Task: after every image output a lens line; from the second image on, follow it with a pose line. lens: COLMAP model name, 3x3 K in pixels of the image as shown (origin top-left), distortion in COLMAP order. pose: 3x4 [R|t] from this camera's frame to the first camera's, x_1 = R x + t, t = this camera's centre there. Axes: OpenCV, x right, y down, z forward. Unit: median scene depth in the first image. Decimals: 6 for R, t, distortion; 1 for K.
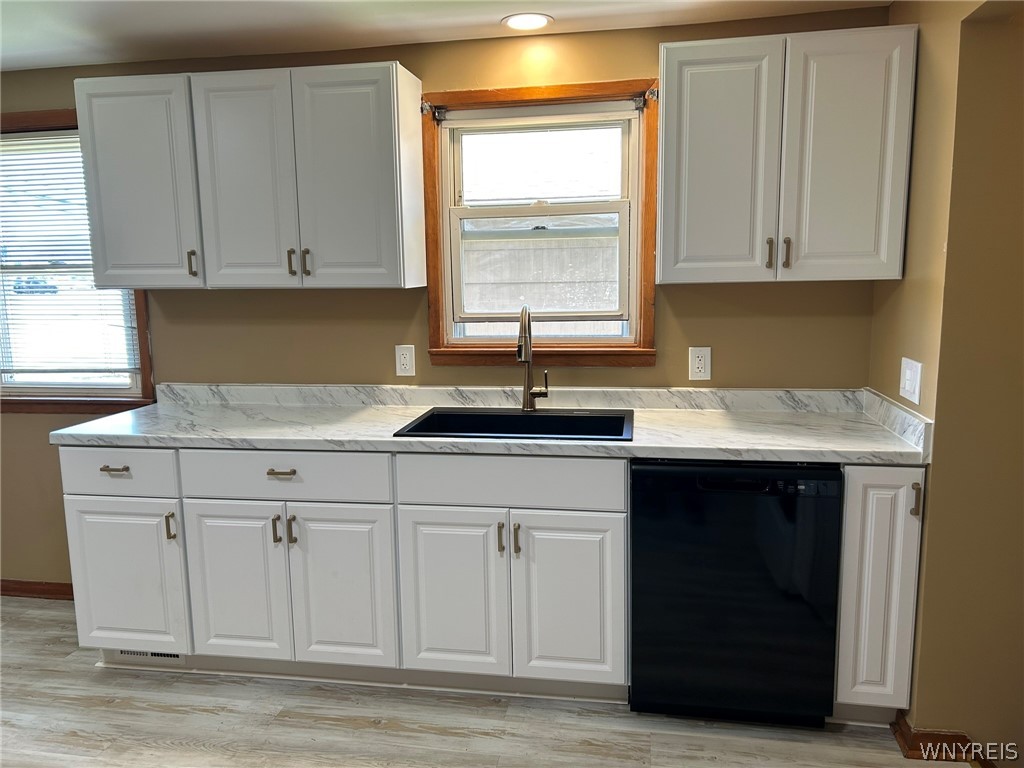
lens RADIAL K [[772.2, 0, 508.4], [0, 772.2, 387.2], [0, 0, 1]] dist [0.064198, -0.075710]
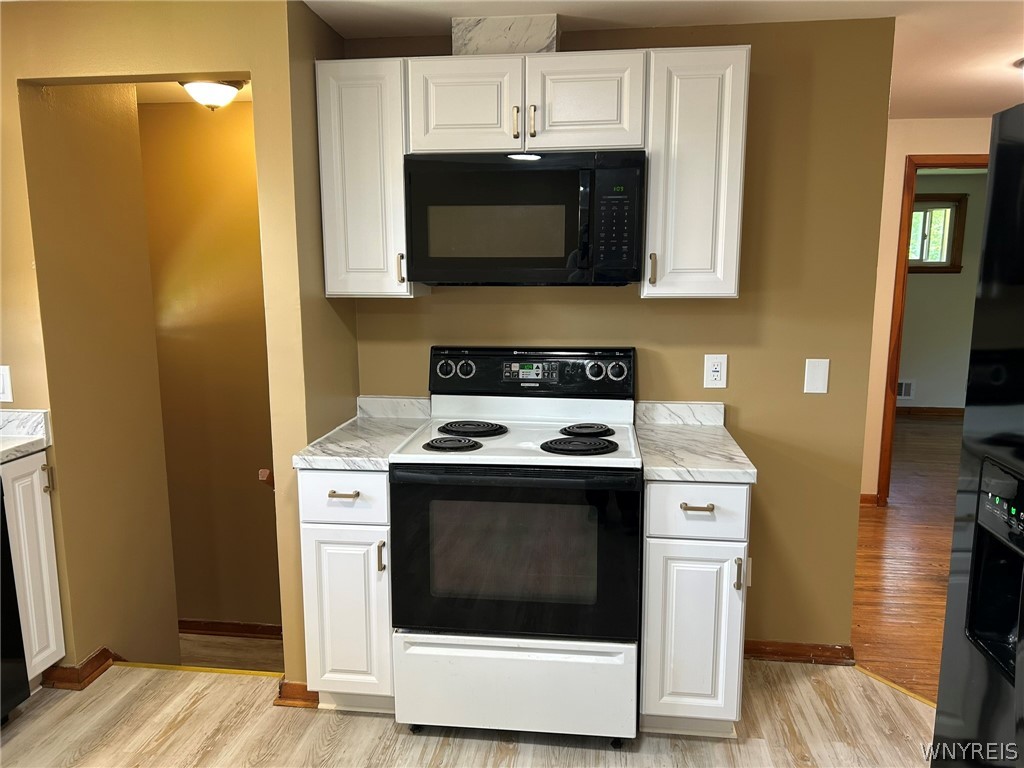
lens RADIAL K [[768.0, 0, 507.4], [0, 768.0, 392.6], [0, 0, 1]] dist [0.062516, -0.082598]
pose [[-0.046748, -0.151051, 0.987420, -0.515503], [0.153850, 0.975617, 0.156529, -0.047135], [-0.986988, 0.159232, -0.022369, 0.253649]]
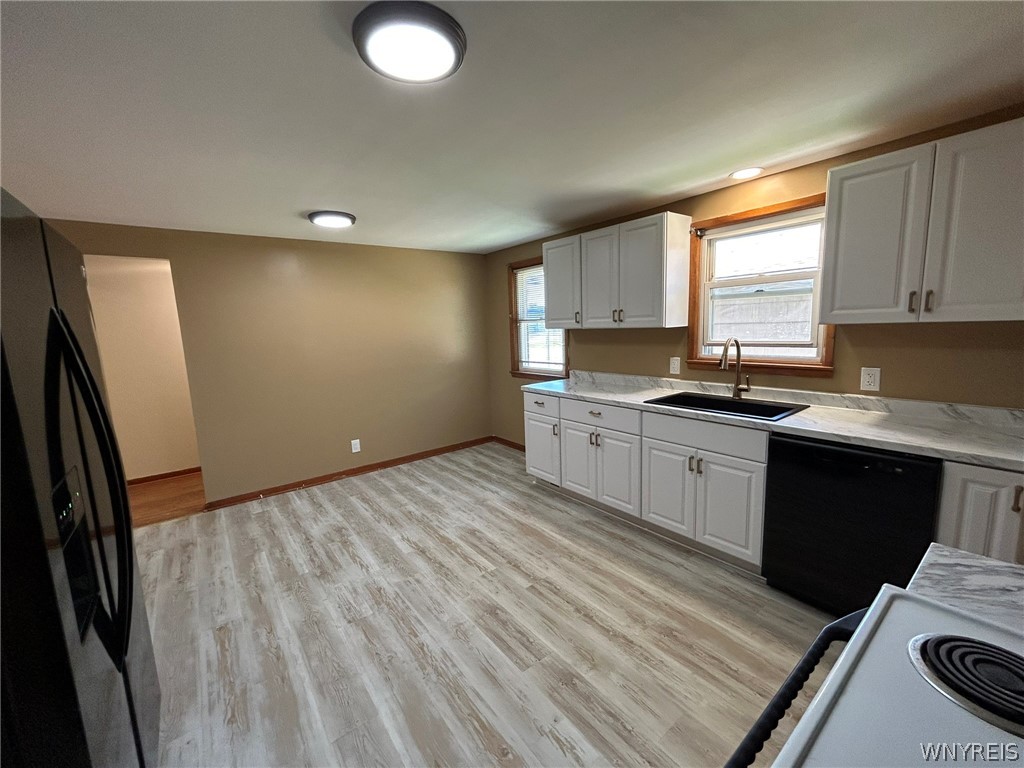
lens RADIAL K [[415.9, 0, 510.7], [0, 415.9, 383.9], [0, 0, 1]] dist [0.000111, 0.000262]
pose [[0.736611, 0.085829, -0.670849, 0.282635], [-0.077285, 0.996099, 0.042581, -0.002866], [0.671887, 0.020480, 0.740371, -0.021631]]
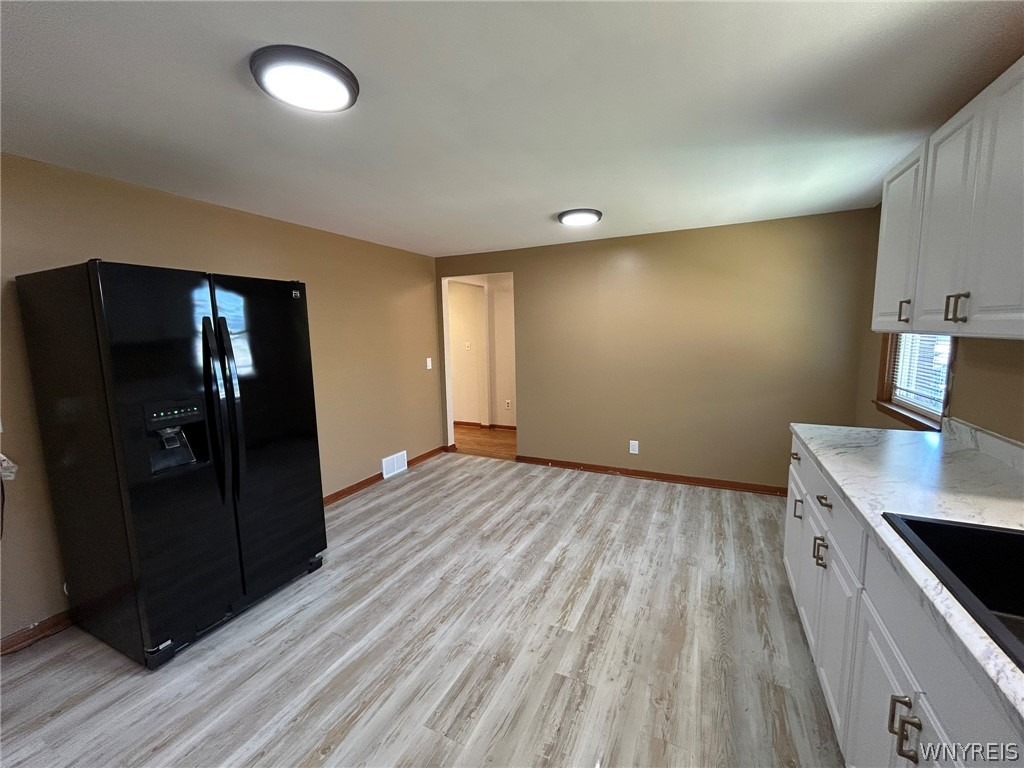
lens RADIAL K [[415.9, 0, 510.7], [0, 415.9, 383.9], [0, 0, 1]] dist [0.000111, 0.000262]
pose [[-0.272752, 0.145273, -0.951053, 0.337916], [-0.122348, 0.975271, 0.184061, -0.099229], [0.954273, 0.166562, -0.248233, 0.630470]]
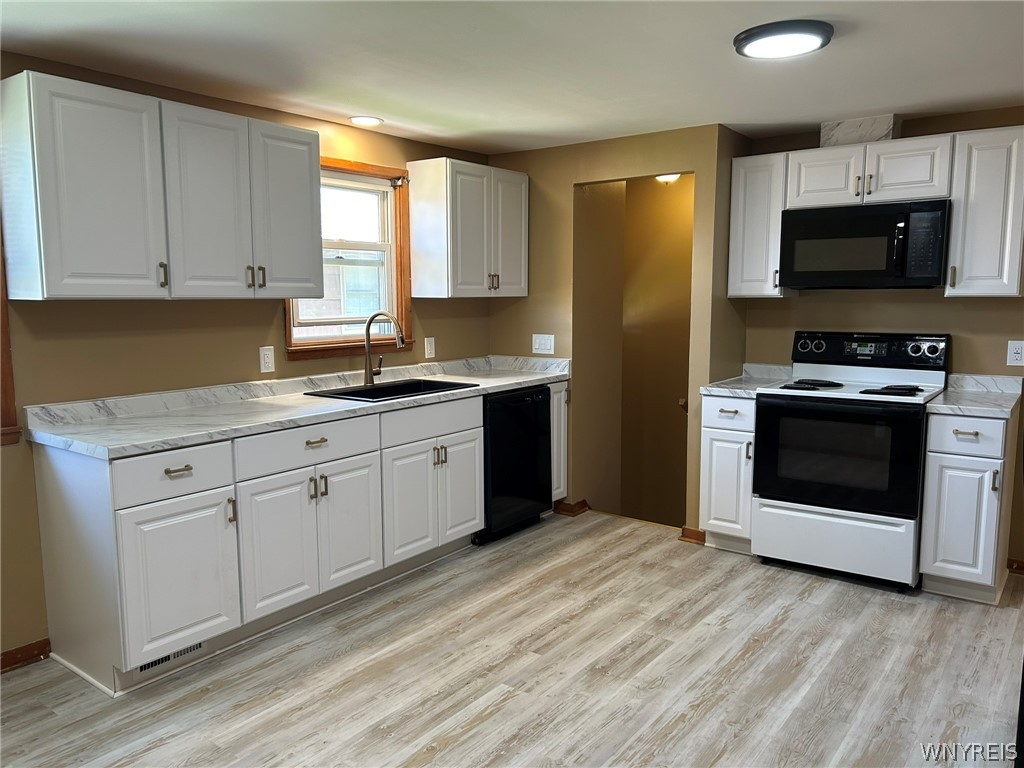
lens RADIAL K [[768.0, 0, 507.4], [0, 768.0, 392.6], [0, 0, 1]] dist [0.062516, -0.082598]
pose [[0.457455, -0.100256, 0.883563, -1.148026], [0.131926, 0.990280, 0.044061, 0.014452], [-0.879392, 0.096409, 0.466235, 0.117131]]
